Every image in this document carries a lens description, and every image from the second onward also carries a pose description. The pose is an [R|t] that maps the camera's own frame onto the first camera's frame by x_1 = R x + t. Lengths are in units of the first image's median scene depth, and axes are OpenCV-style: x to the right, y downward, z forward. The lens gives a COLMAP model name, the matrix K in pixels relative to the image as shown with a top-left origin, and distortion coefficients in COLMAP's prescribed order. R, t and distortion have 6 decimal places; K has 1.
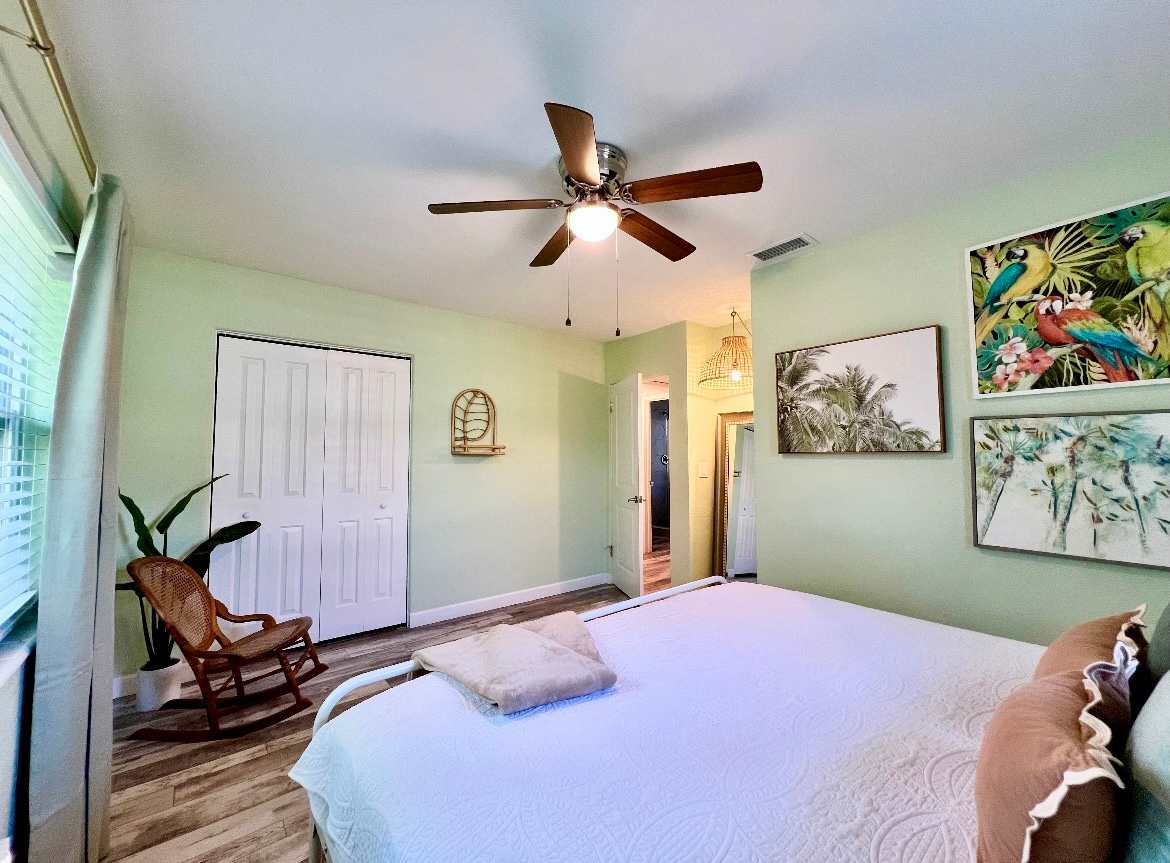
lens RADIAL K [[454.3, 0, 588.8], [0, 454.3, 433.0], [0, 0, 1]] dist [-0.001773, -0.000322]
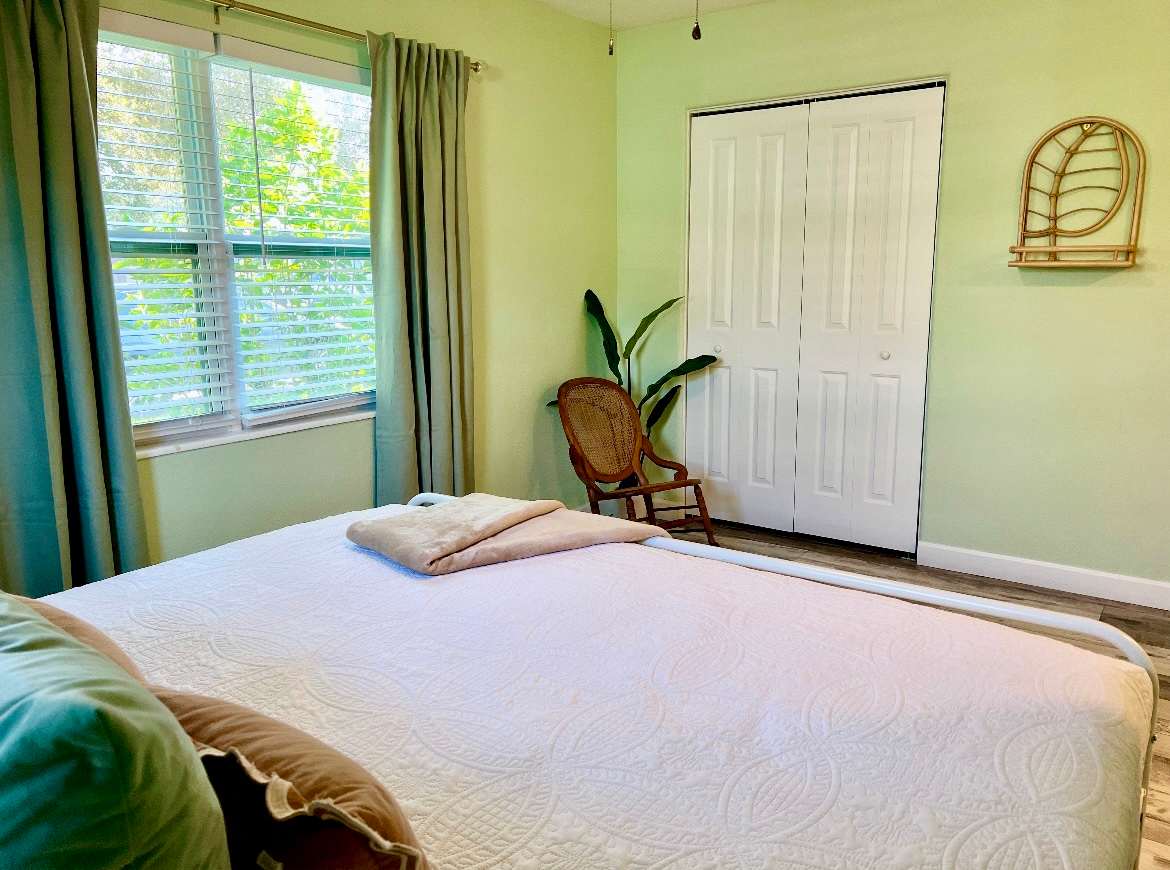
lens RADIAL K [[890.3, 0, 583.0], [0, 890.3, 428.0], [0, 0, 1]] dist [0.059290, -0.077525]
pose [[0.267089, 0.172006, -0.948197, 0.522848], [0.060917, 0.978960, 0.194746, -0.000848], [0.961745, -0.109776, 0.250991, 0.274377]]
